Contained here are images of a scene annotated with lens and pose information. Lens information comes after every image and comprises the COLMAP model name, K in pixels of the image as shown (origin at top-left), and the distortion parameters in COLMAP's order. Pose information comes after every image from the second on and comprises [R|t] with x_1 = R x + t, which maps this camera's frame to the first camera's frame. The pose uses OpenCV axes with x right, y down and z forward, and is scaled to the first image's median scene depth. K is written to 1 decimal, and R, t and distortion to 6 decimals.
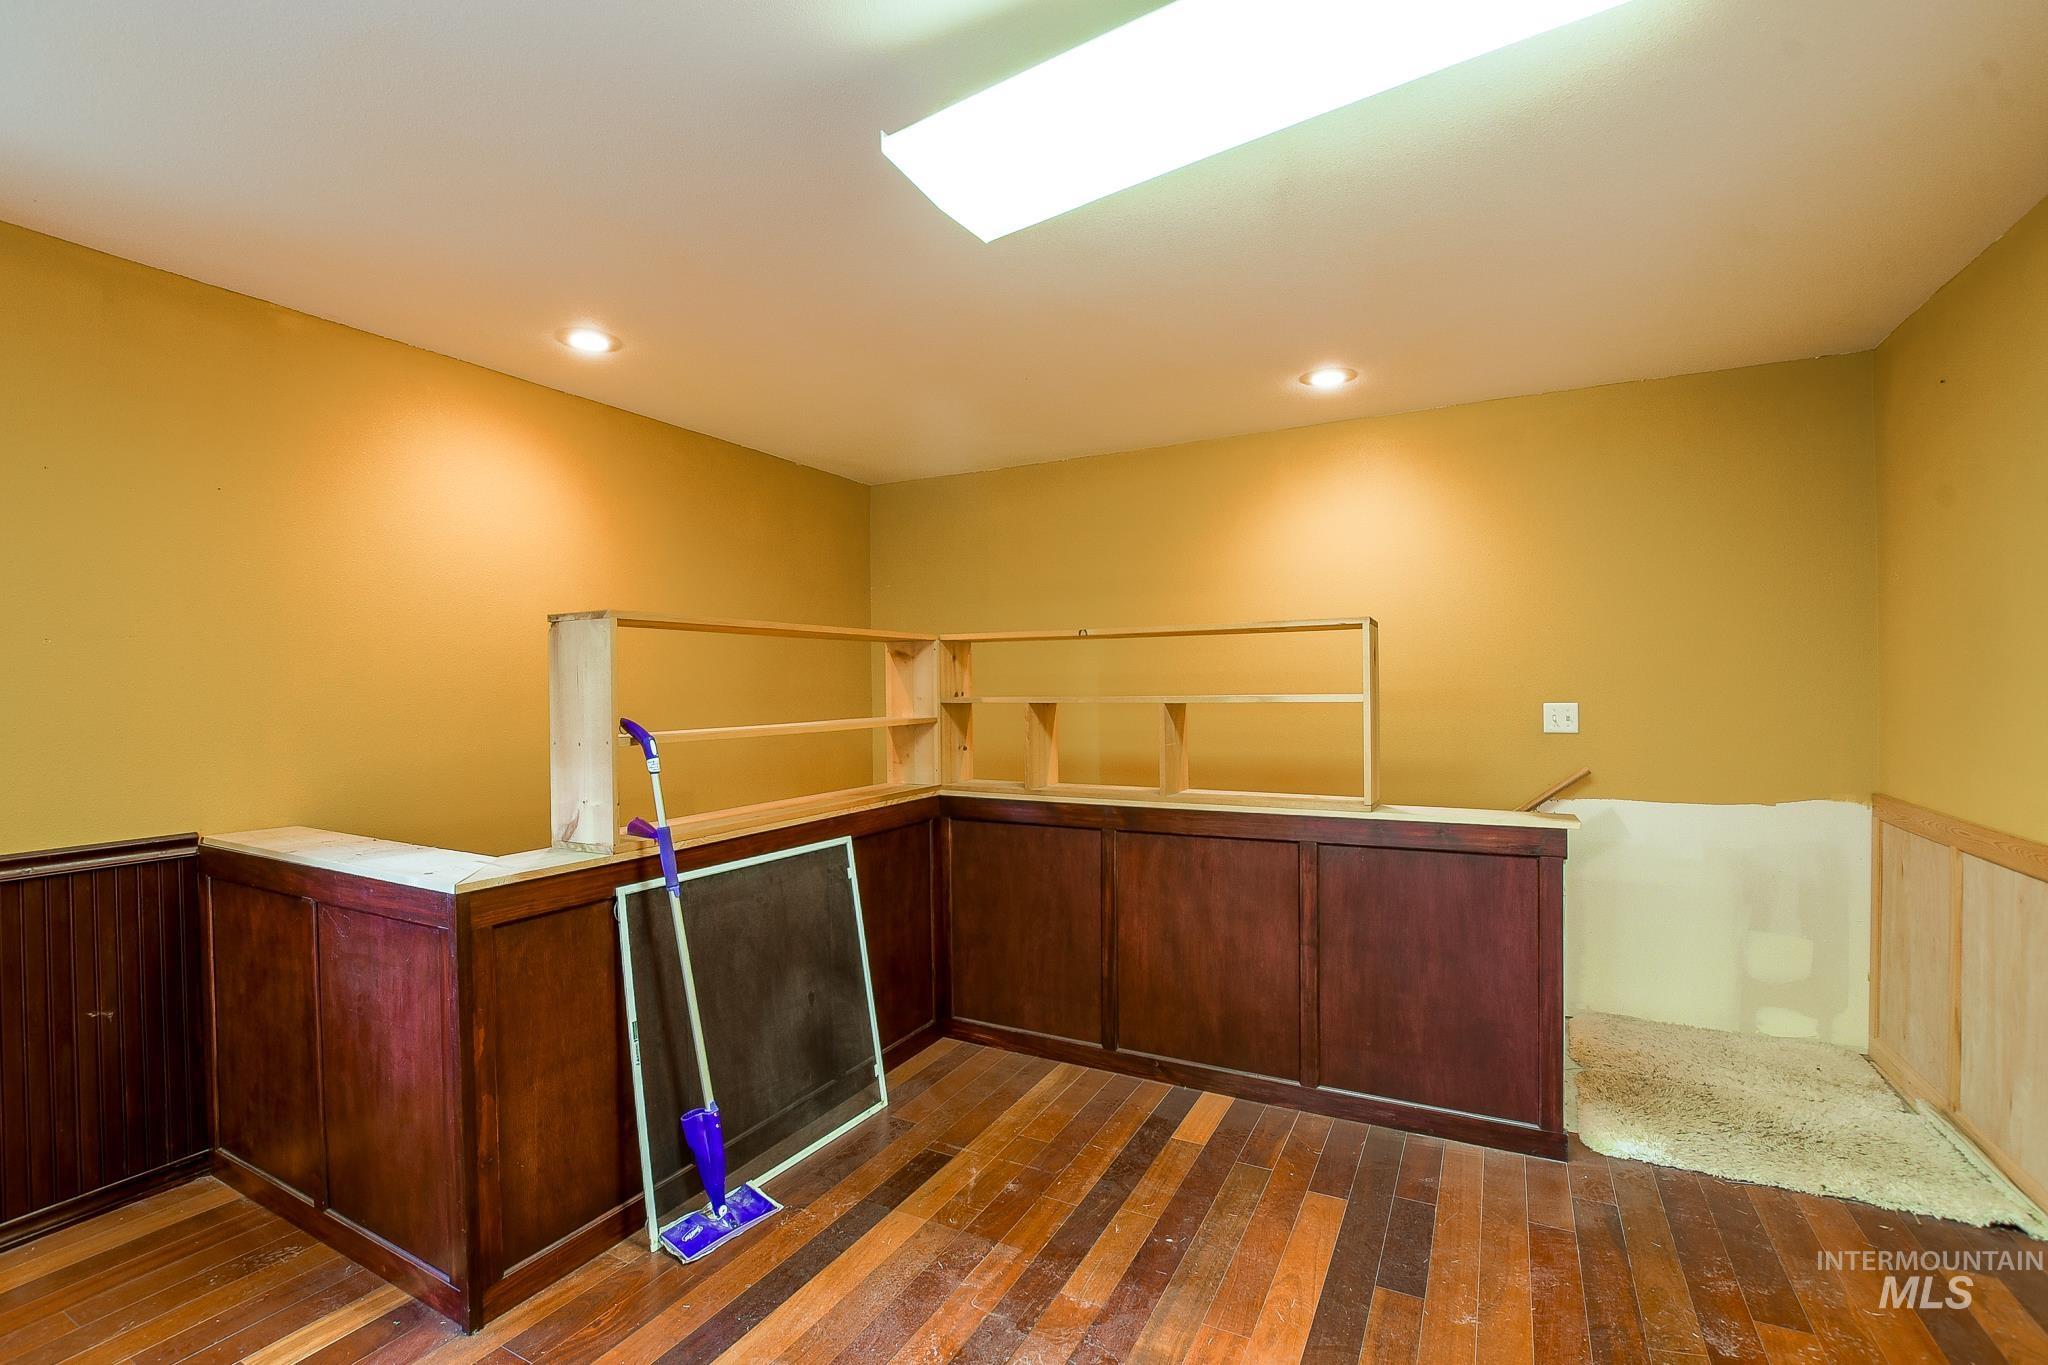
lens RADIAL K [[906.8, 0, 1015.0], [0, 906.8, 689.1], [0, 0, 1]] dist [-0.028141, -0.000328]
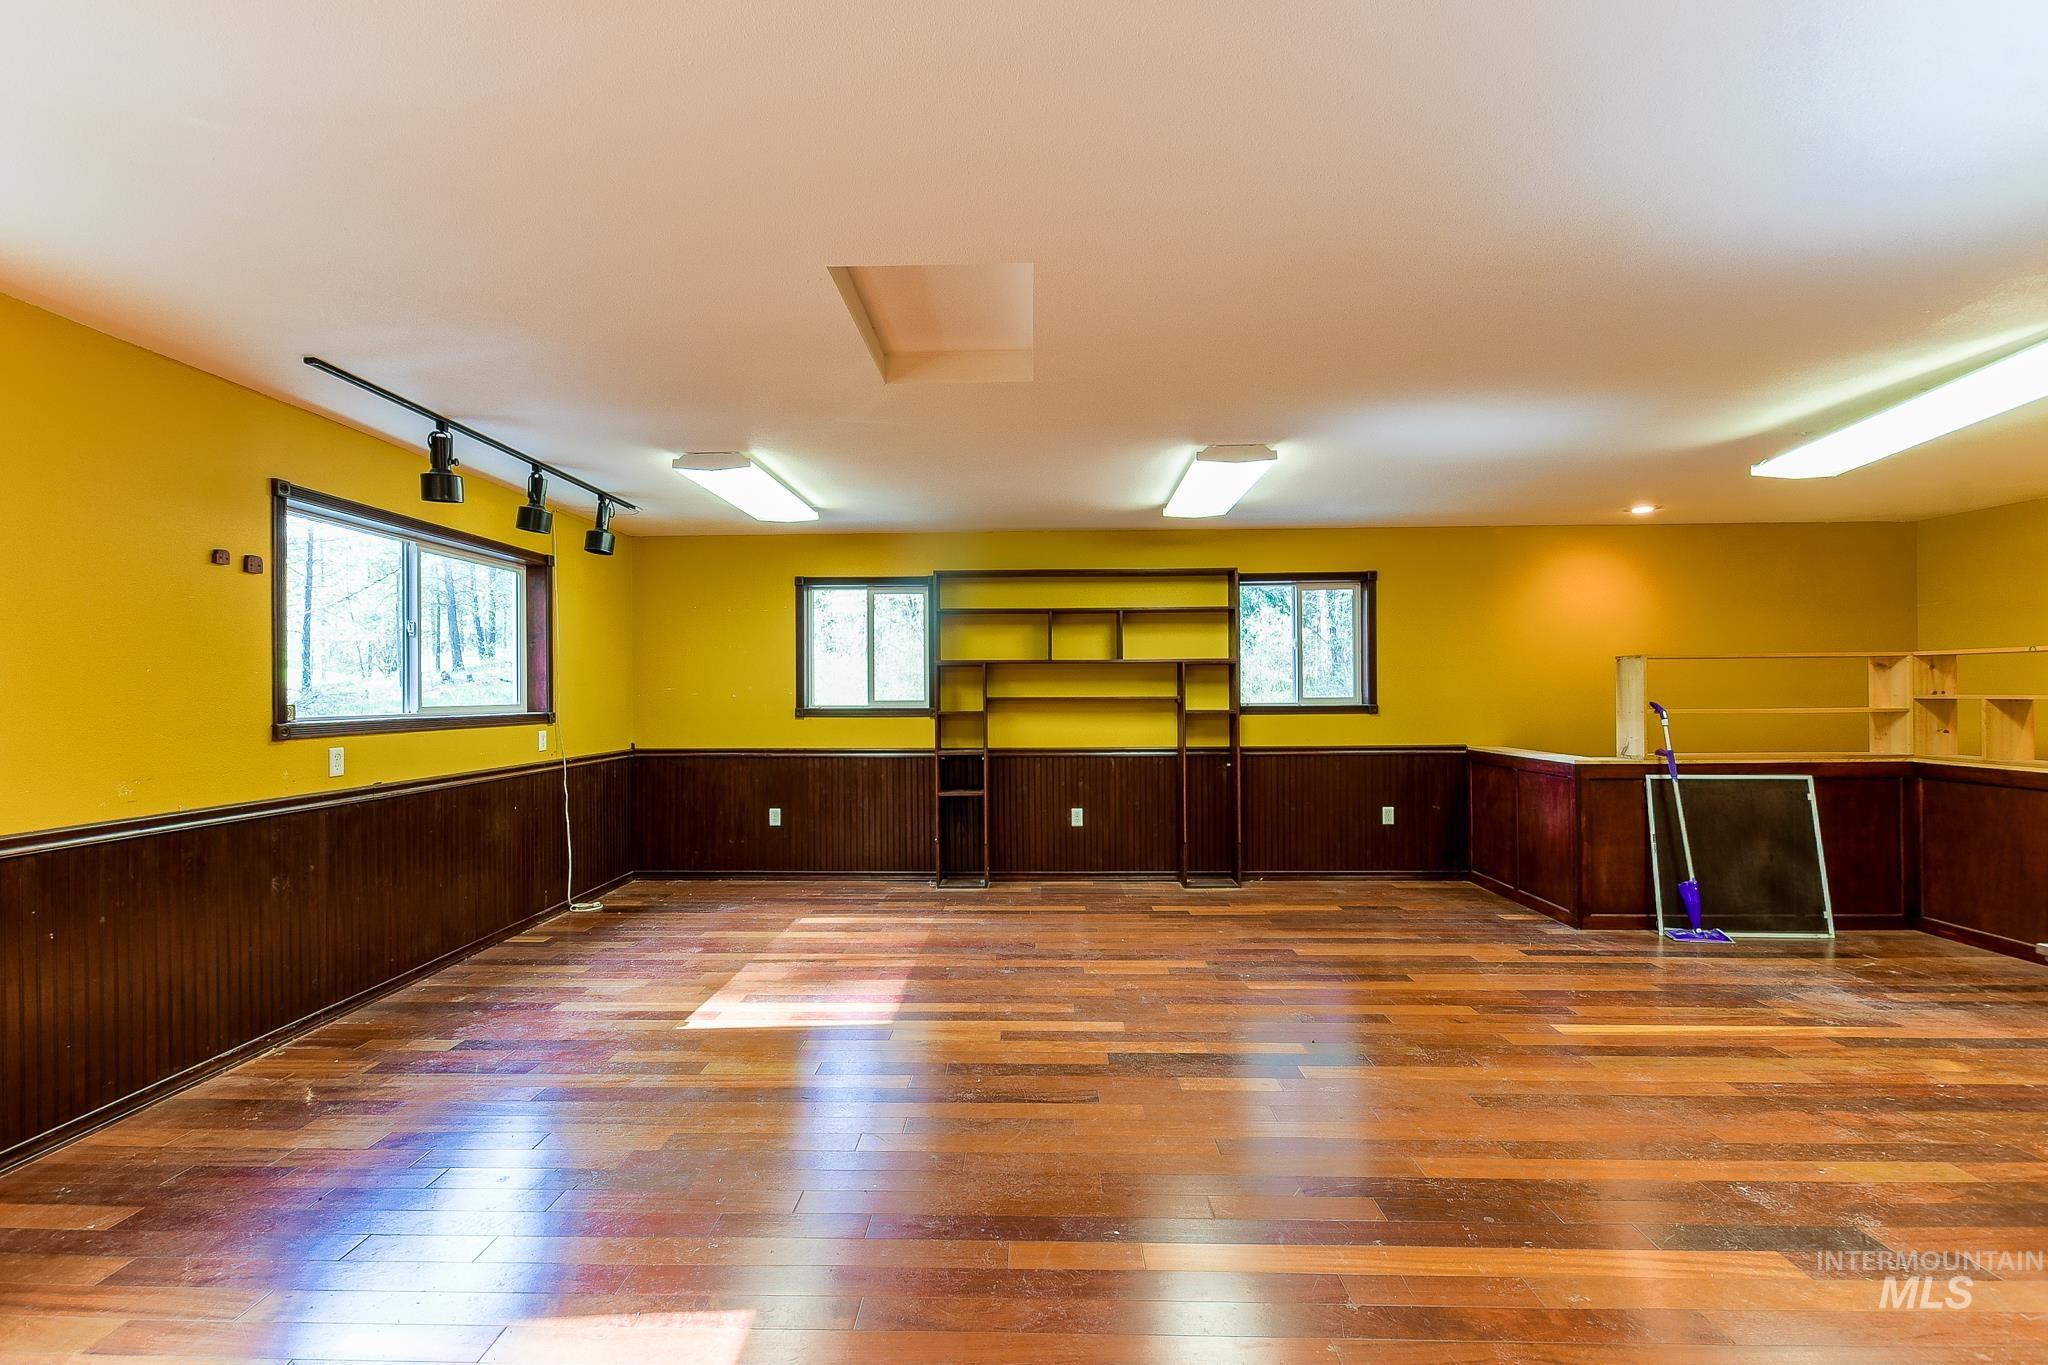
lens RADIAL K [[883.8, 0, 1013.5], [0, 883.8, 689.8], [0, 0, 1]] dist [0.008399, -0.004627]
pose [[0.446775, 0.005018, -0.894632, 0.837414], [-0.001198, 0.999987, 0.005011, -0.006197], [0.894646, -0.001167, 0.446775, -1.418253]]
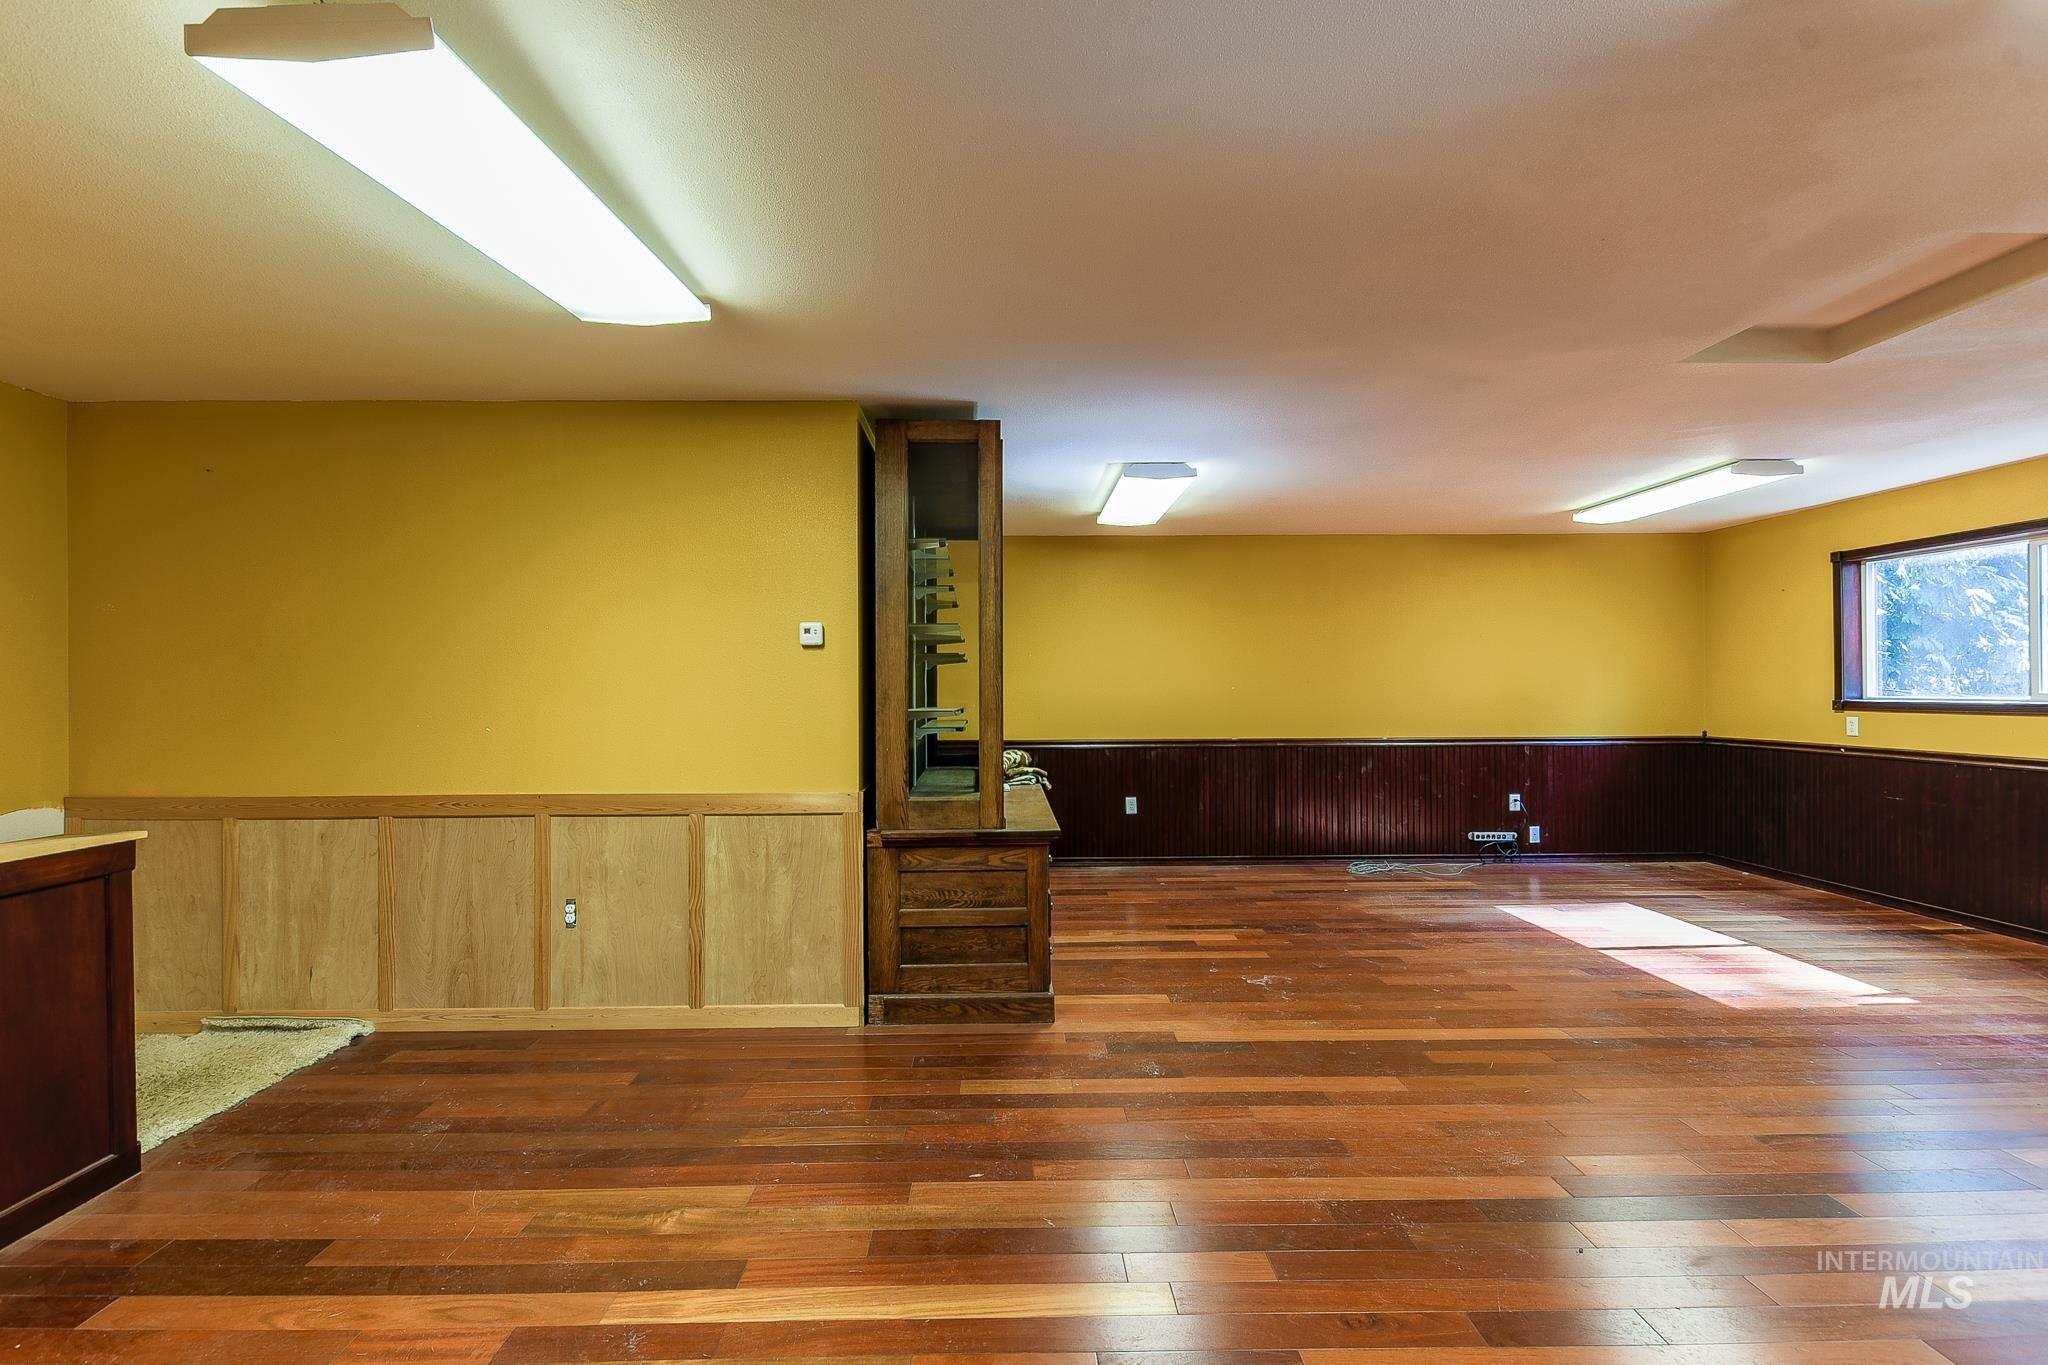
lens RADIAL K [[883.8, 0, 1013.5], [0, 883.8, 689.8], [0, 0, 1]] dist [0.008399, -0.004627]
pose [[-0.484756, 0.010689, 0.874584, -0.802346], [0.012655, 0.999906, -0.005207, 0.004669], [-0.874558, 0.008544, -0.484846, 0.667962]]
